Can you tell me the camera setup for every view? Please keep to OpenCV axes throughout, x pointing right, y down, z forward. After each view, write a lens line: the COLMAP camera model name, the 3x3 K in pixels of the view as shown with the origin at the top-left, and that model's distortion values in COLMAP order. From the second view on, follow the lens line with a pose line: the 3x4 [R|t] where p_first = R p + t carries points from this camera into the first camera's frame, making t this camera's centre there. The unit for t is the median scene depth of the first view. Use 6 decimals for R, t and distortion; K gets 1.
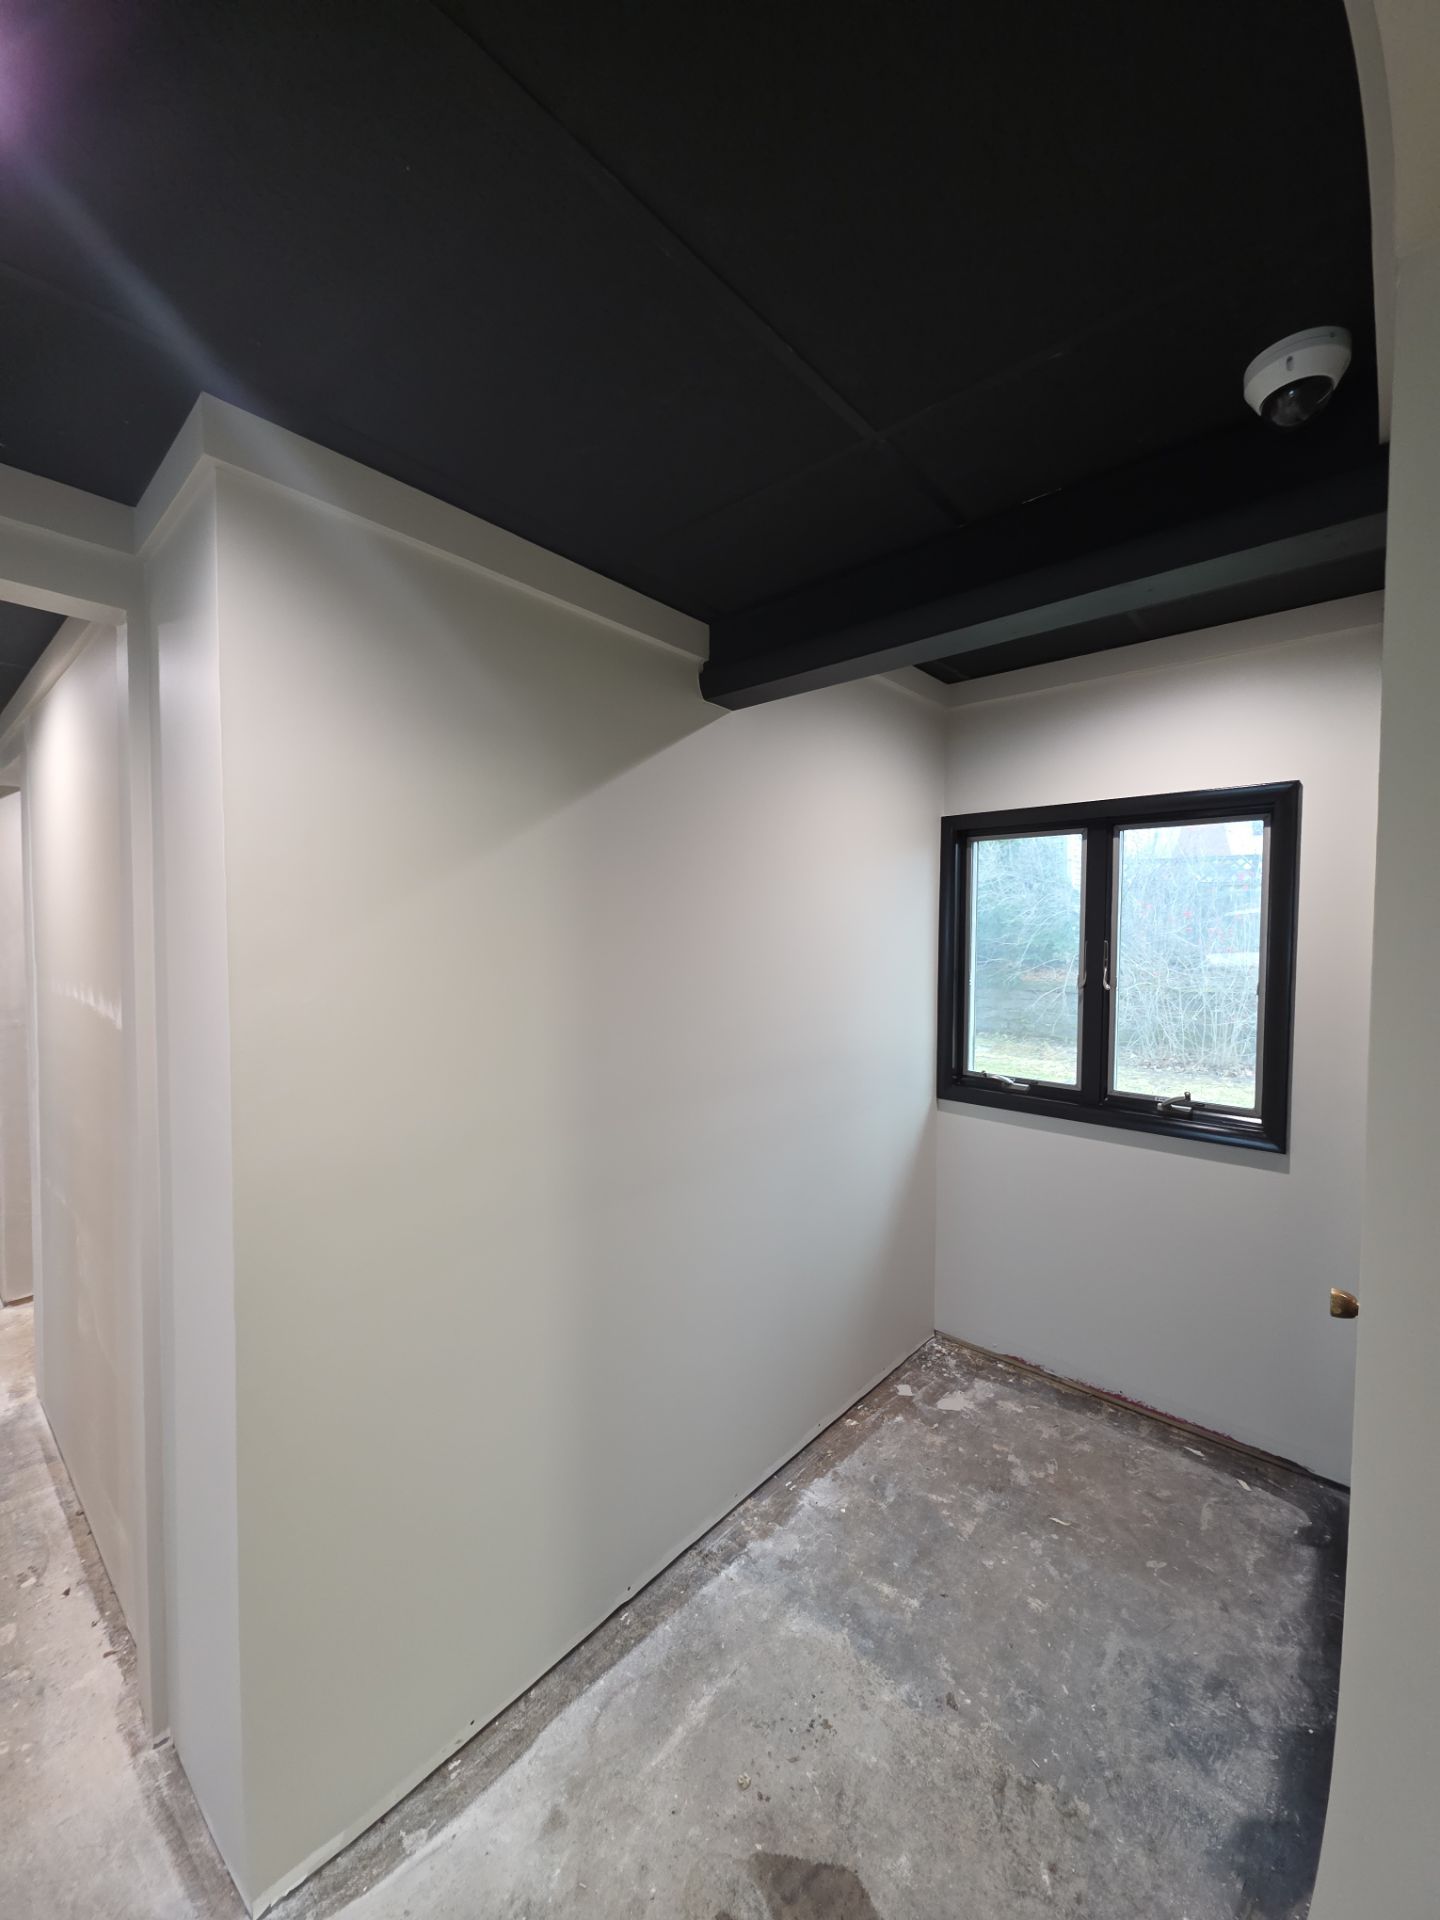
lens RADIAL K [[759.3, 0, 709.4], [0, 759.3, 959.1], [0, 0, 1]] dist [0.012245, -0.007377]
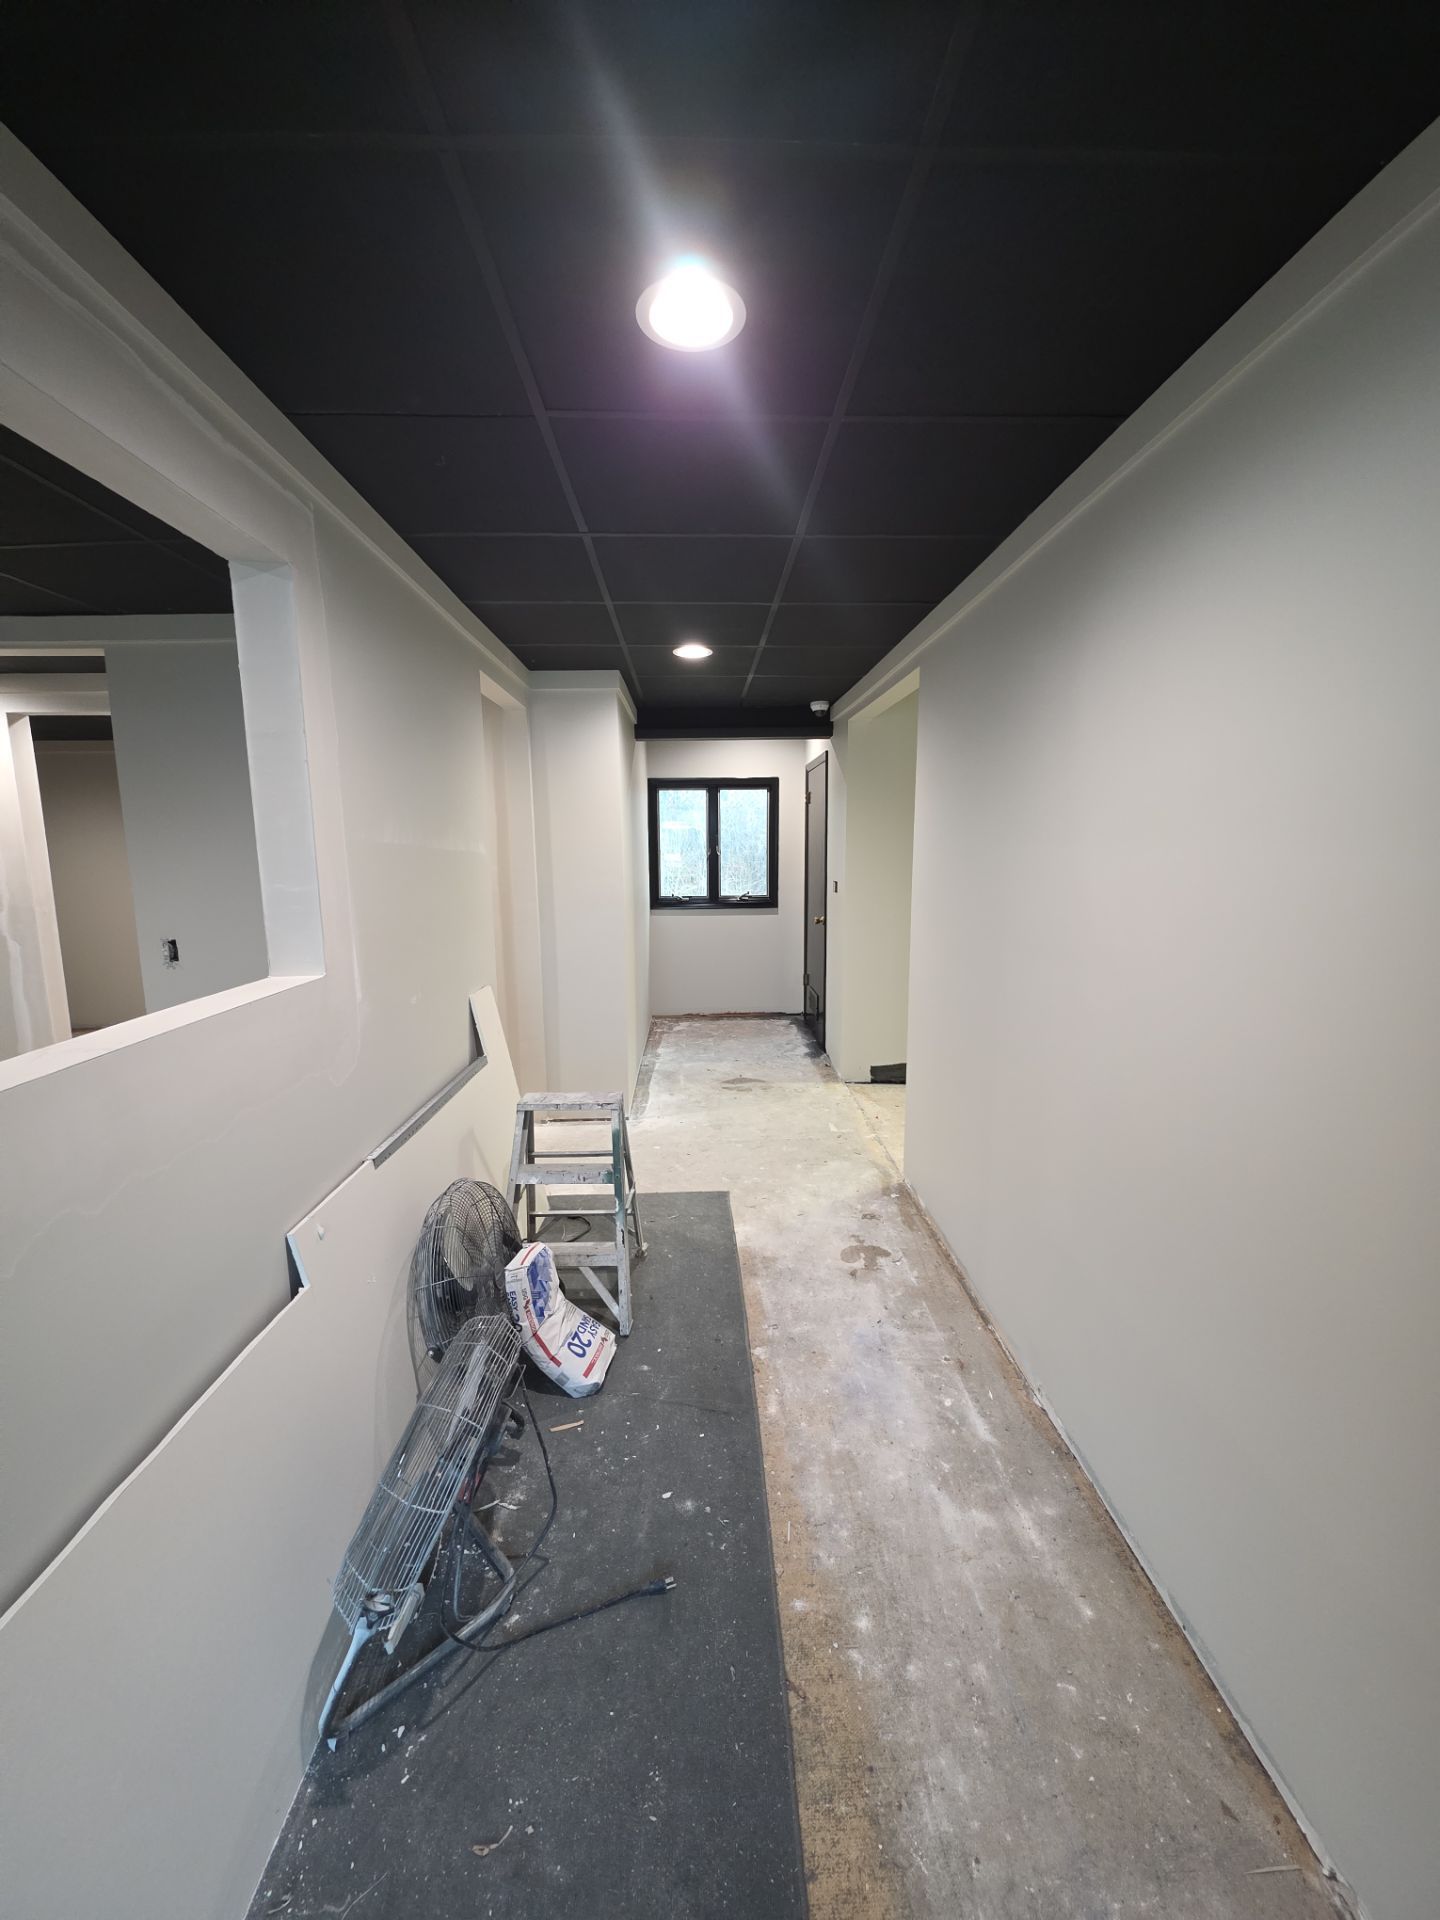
lens RADIAL K [[759.3, 0, 709.4], [0, 759.3, 959.1], [0, 0, 1]] dist [0.012245, -0.007377]
pose [[0.727819, -0.115832, 0.675916, -1.474818], [0.040000, 0.991124, 0.126777, 0.075050], [-0.684602, -0.065234, 0.725992, -0.979890]]
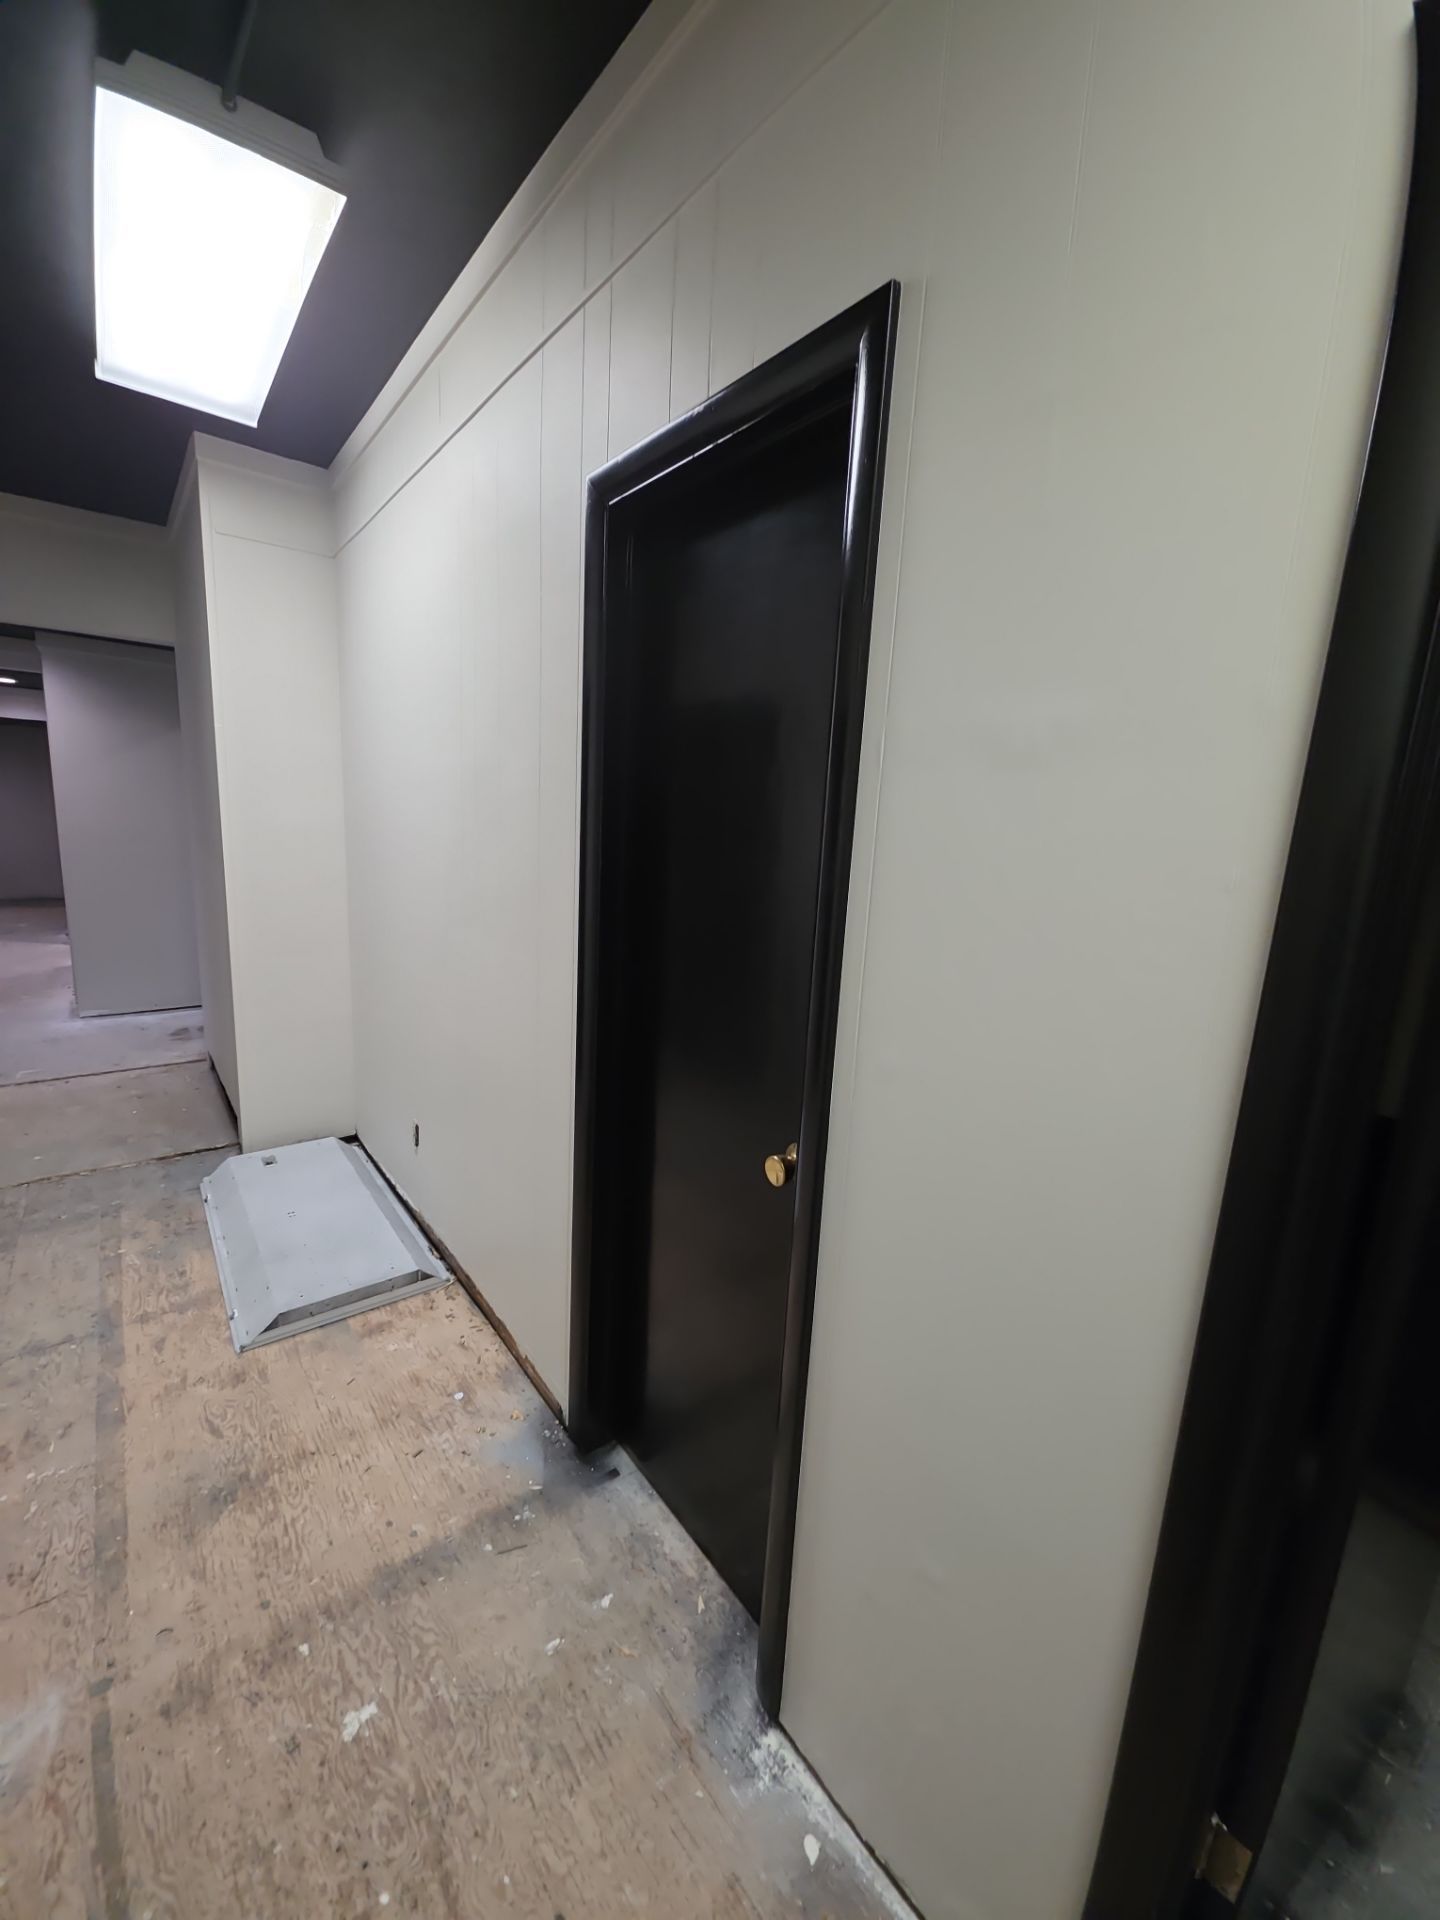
lens RADIAL K [[759.3, 0, 709.4], [0, 759.3, 959.1], [0, 0, 1]] dist [0.012245, -0.007377]
pose [[0.984721, 0.073118, -0.158048, 1.907069], [-0.049570, 0.987728, 0.148107, 0.108509], [0.166937, -0.138009, 0.976261, -1.365165]]
